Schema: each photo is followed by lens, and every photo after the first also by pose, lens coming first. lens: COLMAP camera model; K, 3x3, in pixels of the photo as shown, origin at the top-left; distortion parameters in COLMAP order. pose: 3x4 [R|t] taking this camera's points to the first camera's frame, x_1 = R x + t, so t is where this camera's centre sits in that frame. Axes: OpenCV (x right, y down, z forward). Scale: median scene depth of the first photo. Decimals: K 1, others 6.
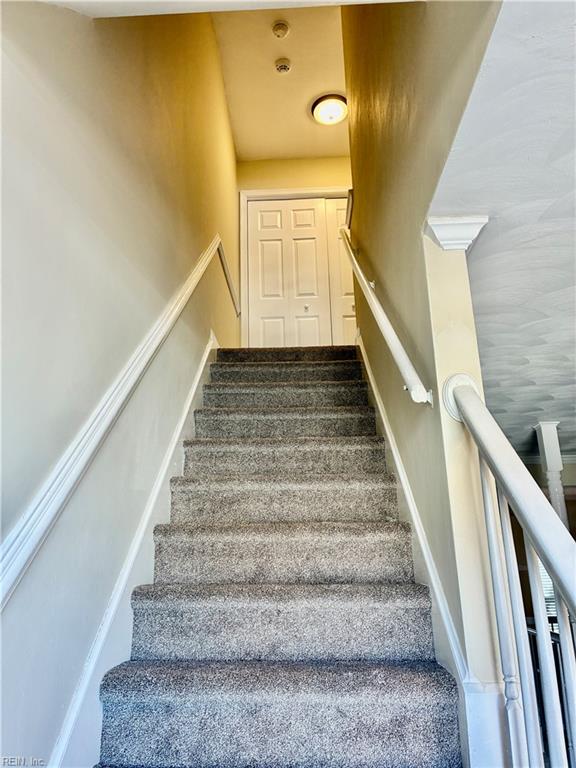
lens RADIAL K [[590.3, 0, 286.9], [0, 590.3, 385.0], [0, 0, 1]] dist [0.018926, -0.010384]
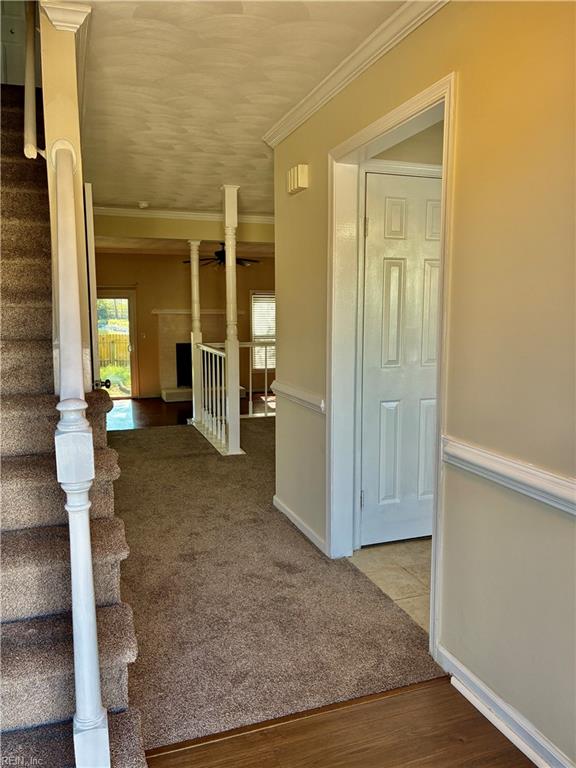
lens RADIAL K [[590.3, 0, 287.7], [0, 590.3, 389.4], [0, 0, 1]] dist [0.018926, -0.010384]
pose [[0.927648, -0.030954, 0.372170, 0.196413], [-0.121390, 0.917452, 0.378876, -0.057176], [-0.353176, -0.396641, 0.847315, -0.461511]]
